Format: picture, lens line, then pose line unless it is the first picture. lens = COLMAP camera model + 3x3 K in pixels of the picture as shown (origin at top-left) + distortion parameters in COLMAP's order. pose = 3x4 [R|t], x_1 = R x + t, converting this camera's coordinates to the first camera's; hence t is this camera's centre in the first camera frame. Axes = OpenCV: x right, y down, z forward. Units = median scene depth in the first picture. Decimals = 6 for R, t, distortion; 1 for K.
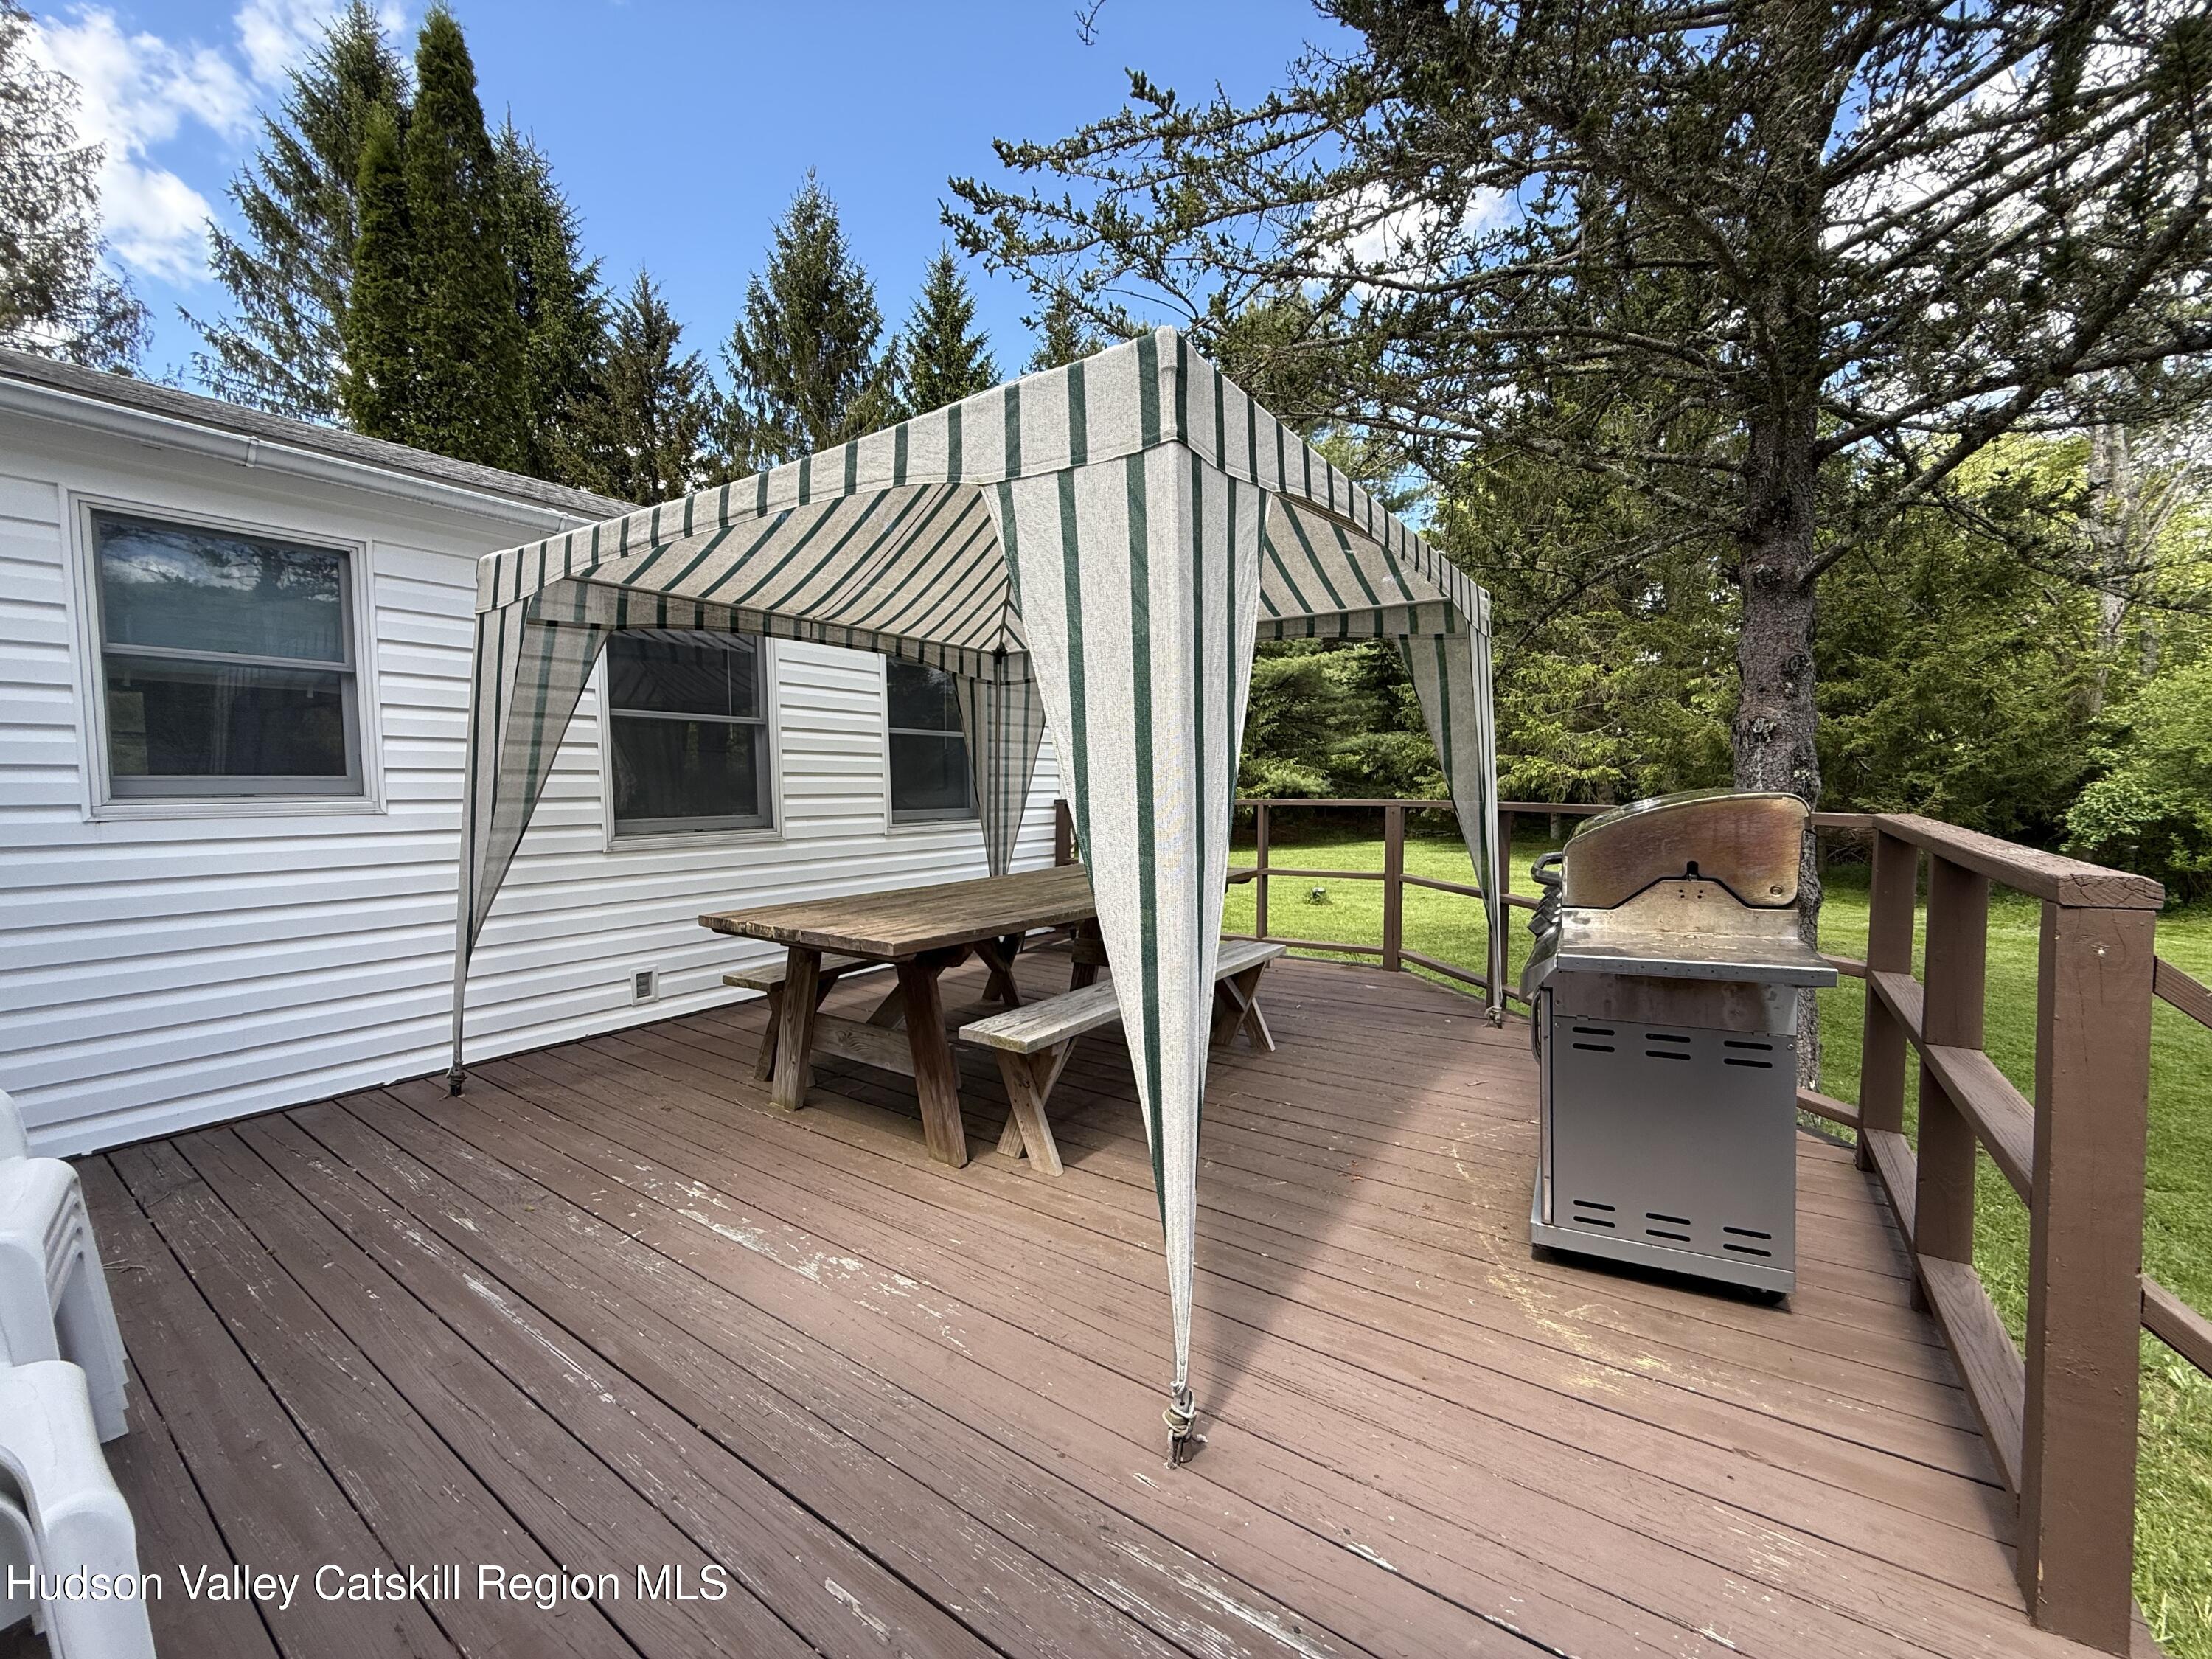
lens RADIAL K [[884.3, 0, 1097.1], [0, 884.3, 828.8], [0, 0, 1]] dist [-0.000147, 0.000049]
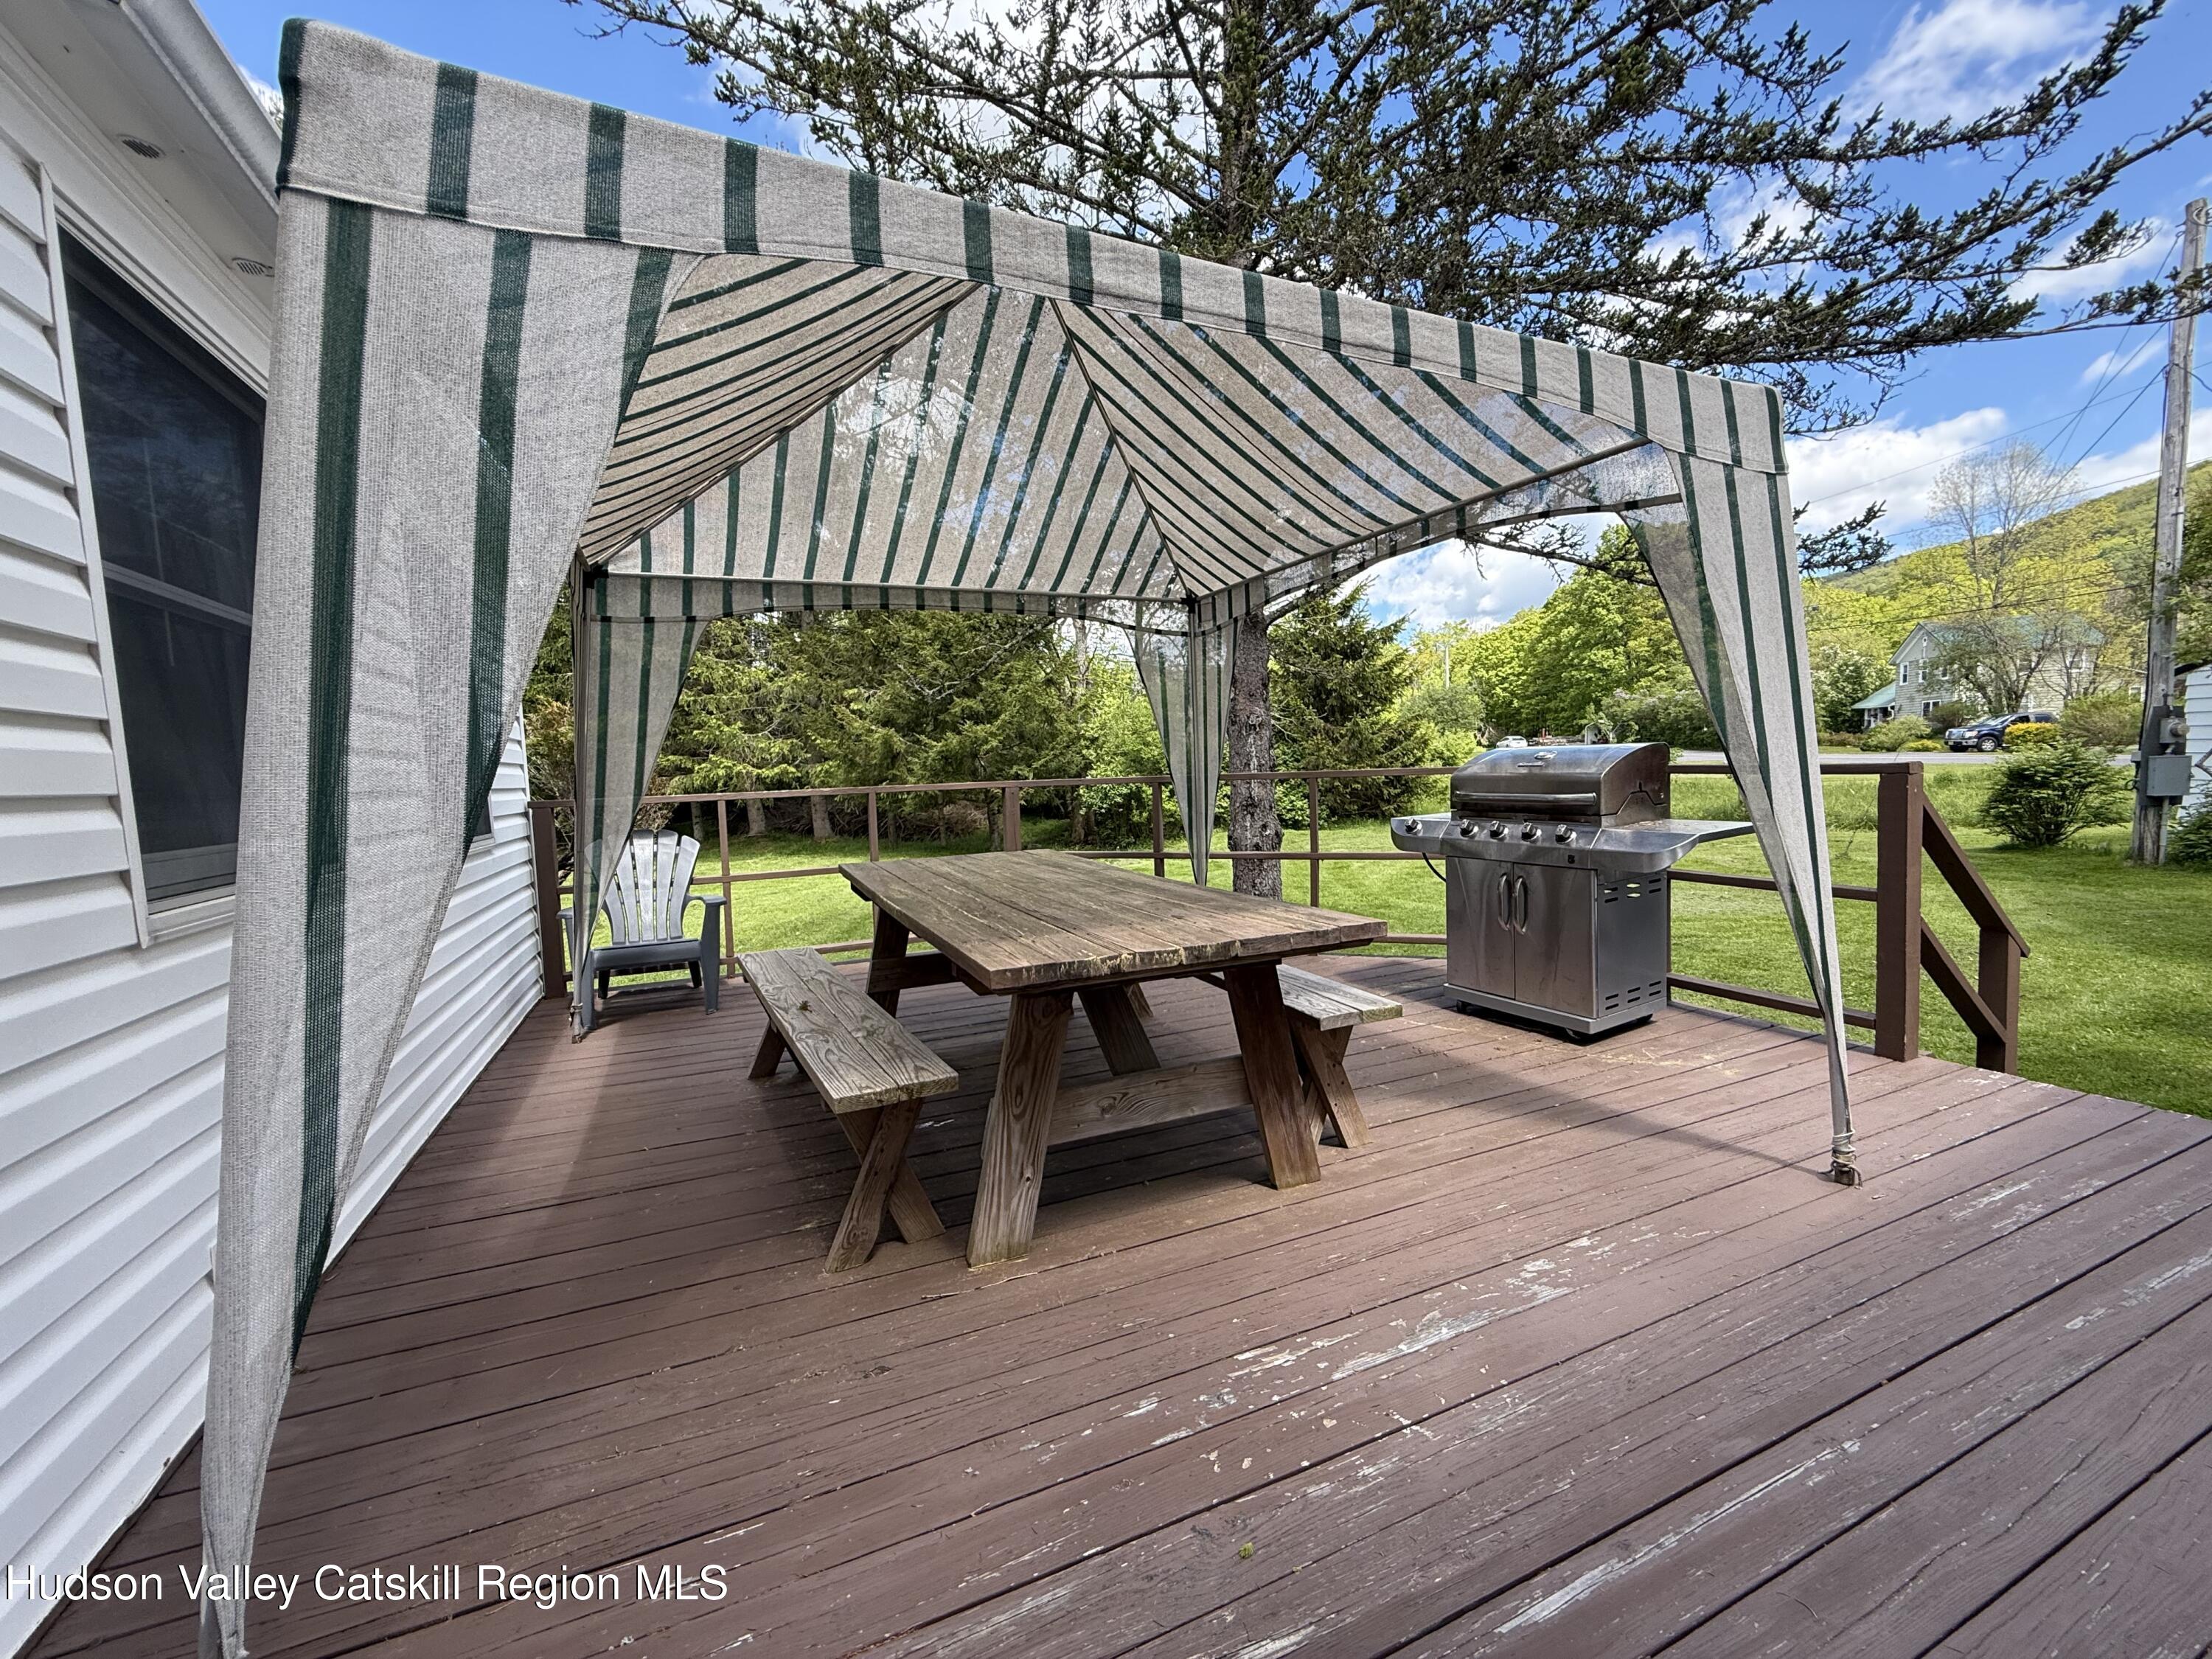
lens RADIAL K [[884.3, 0, 1102.7], [0, 884.3, 834.2], [0, 0, 1]] dist [-0.000147, 0.000049]
pose [[0.517572, -0.073127, 0.852509, -1.111046], [0.074918, 0.996388, 0.039985, -0.008669], [-0.852353, 0.043173, 0.521181, 0.802388]]
